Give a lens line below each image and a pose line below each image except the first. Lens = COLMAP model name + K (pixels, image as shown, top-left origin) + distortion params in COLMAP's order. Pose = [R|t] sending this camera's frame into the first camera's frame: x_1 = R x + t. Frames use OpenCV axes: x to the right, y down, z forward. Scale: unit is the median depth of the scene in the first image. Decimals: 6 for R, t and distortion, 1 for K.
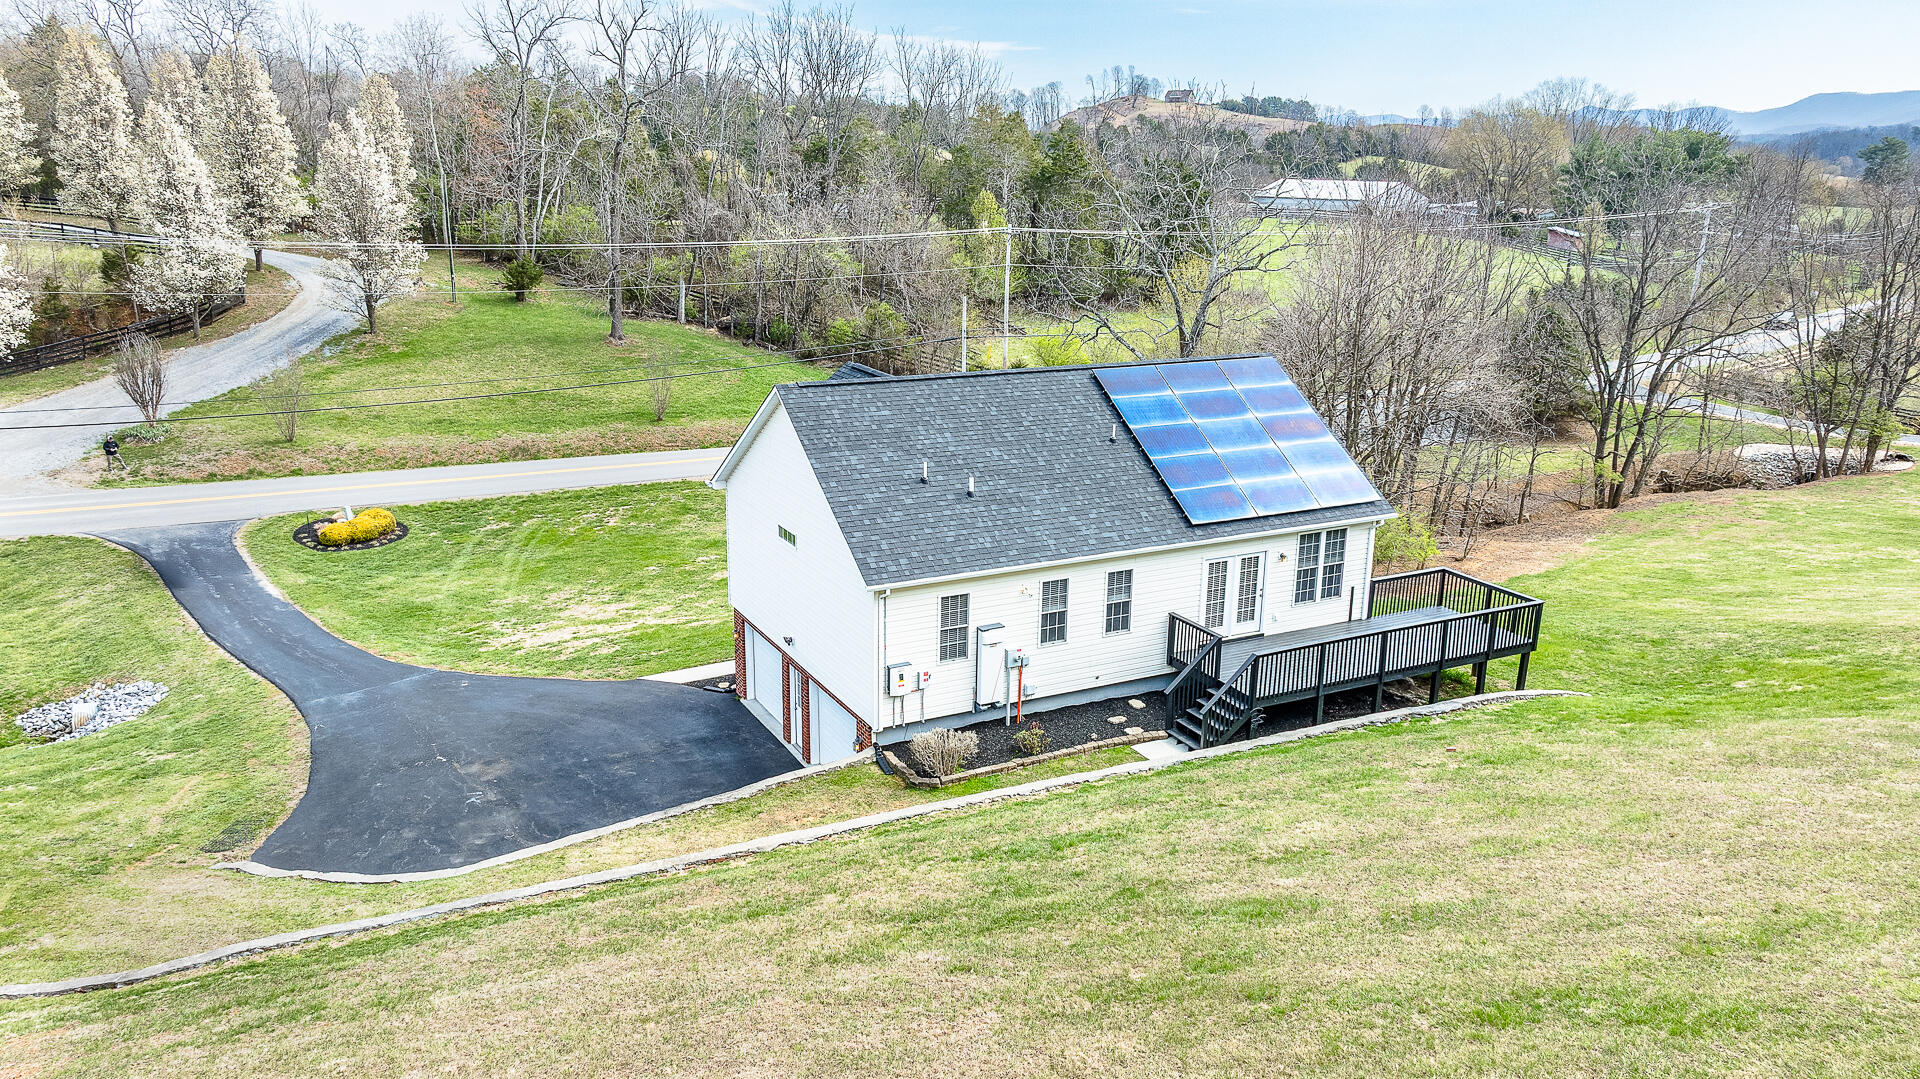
lens RADIAL K [[1376.2, 0, 958.0], [0, 1376.2, 529.2], [0, 0, 1]] dist [0.032664, -0.004866]
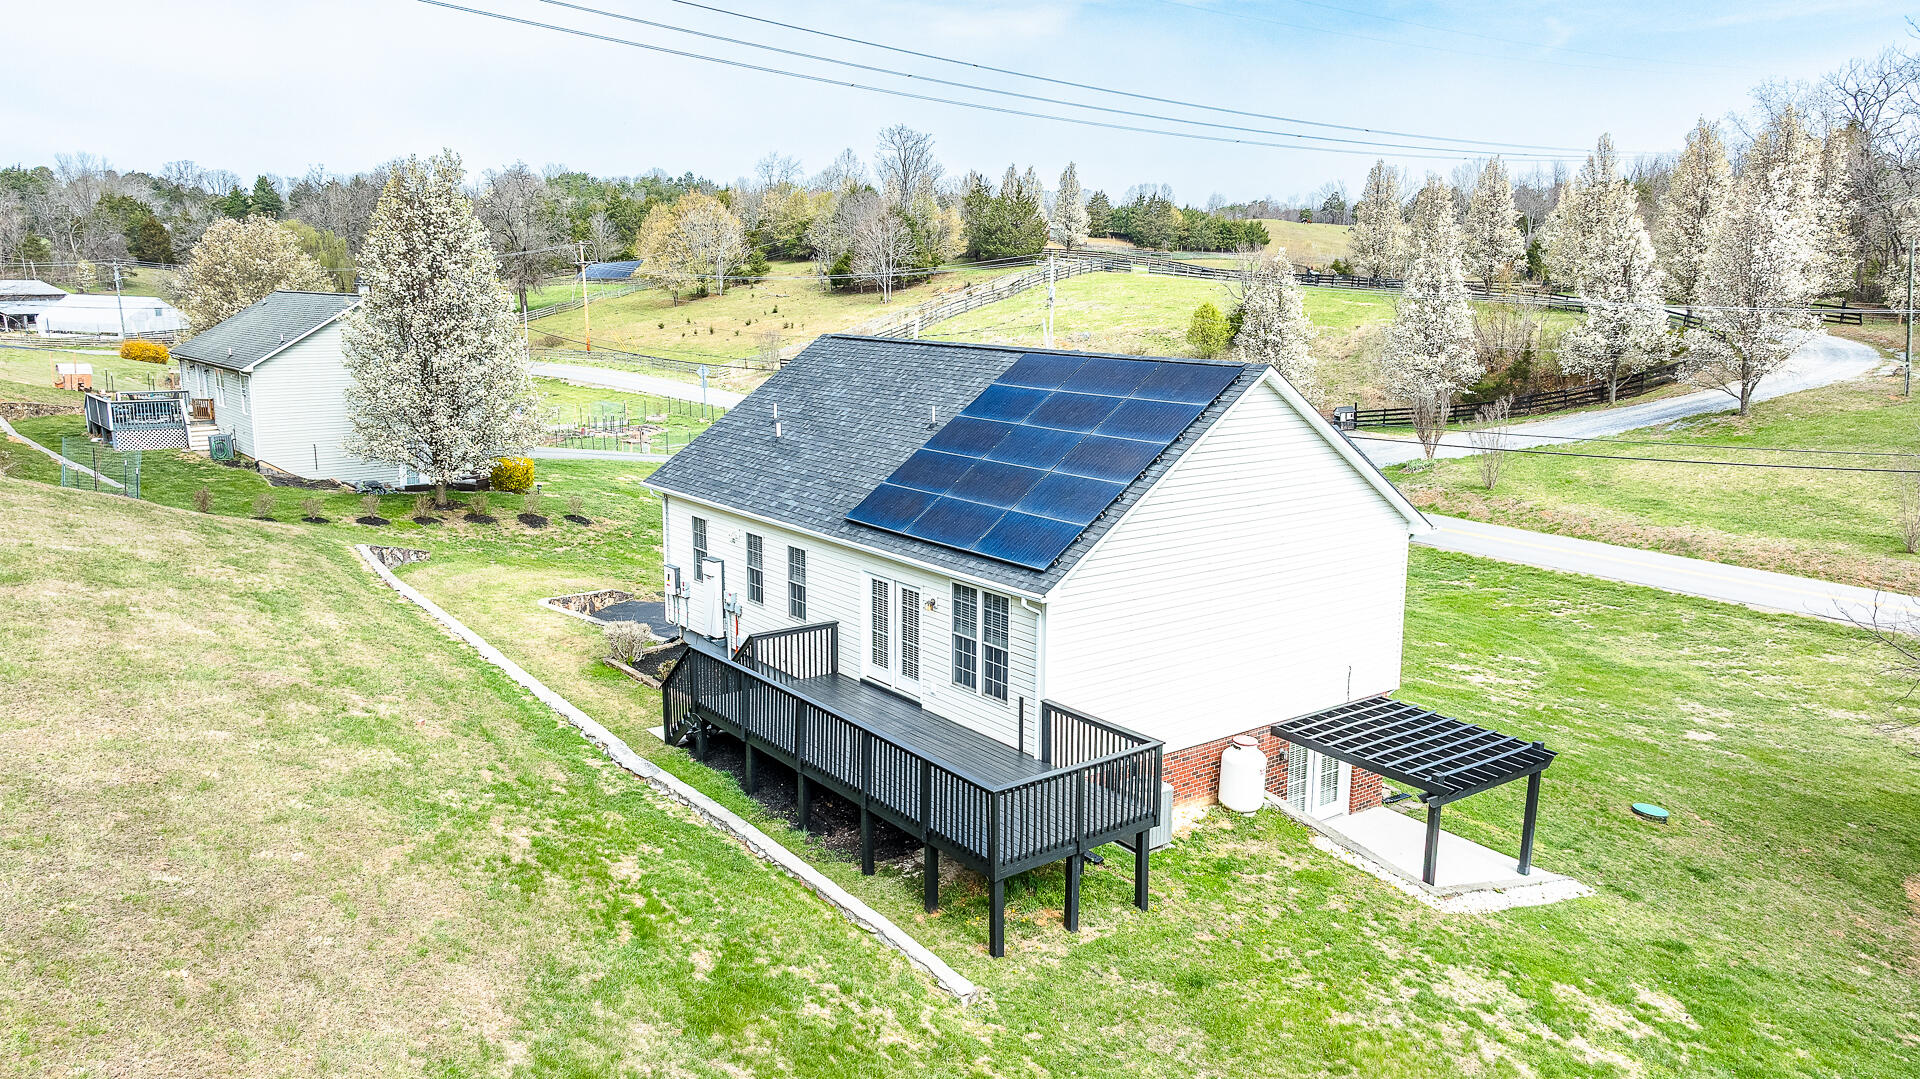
lens RADIAL K [[1376.2, 0, 958.0], [0, 1376.2, 529.2], [0, 0, 1]] dist [0.032664, -0.004866]
pose [[0.162613, 0.162551, -0.973208, 0.911587], [-0.260555, 0.958399, 0.116542, -0.102390], [0.951666, 0.234623, 0.198201, 0.843569]]
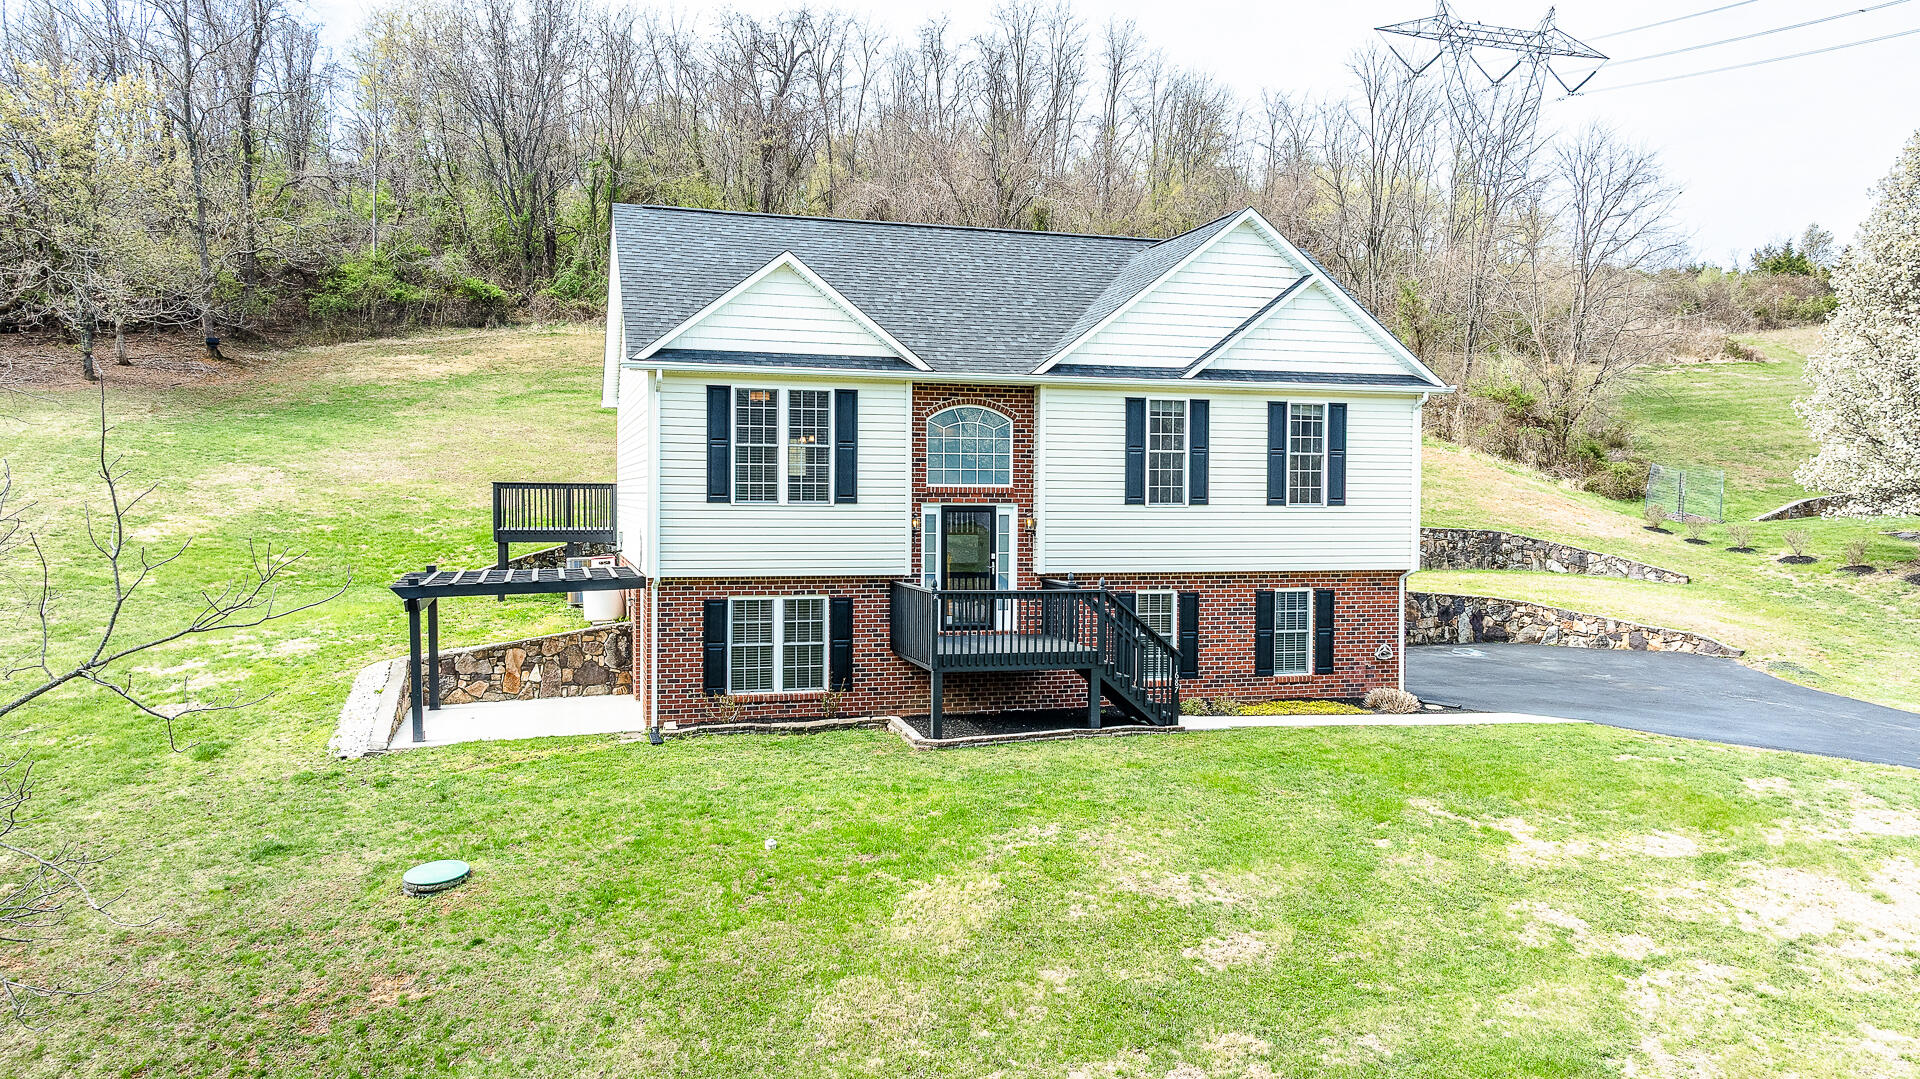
lens RADIAL K [[1376.2, 0, 958.0], [0, 1376.2, 529.2], [0, 0, 1]] dist [0.032664, -0.004866]
pose [[-0.980378, -0.027757, 0.195162, -0.082829], [0.029410, 0.958361, 0.284042, -0.180084], [-0.194919, 0.284208, -0.938740, 1.826804]]
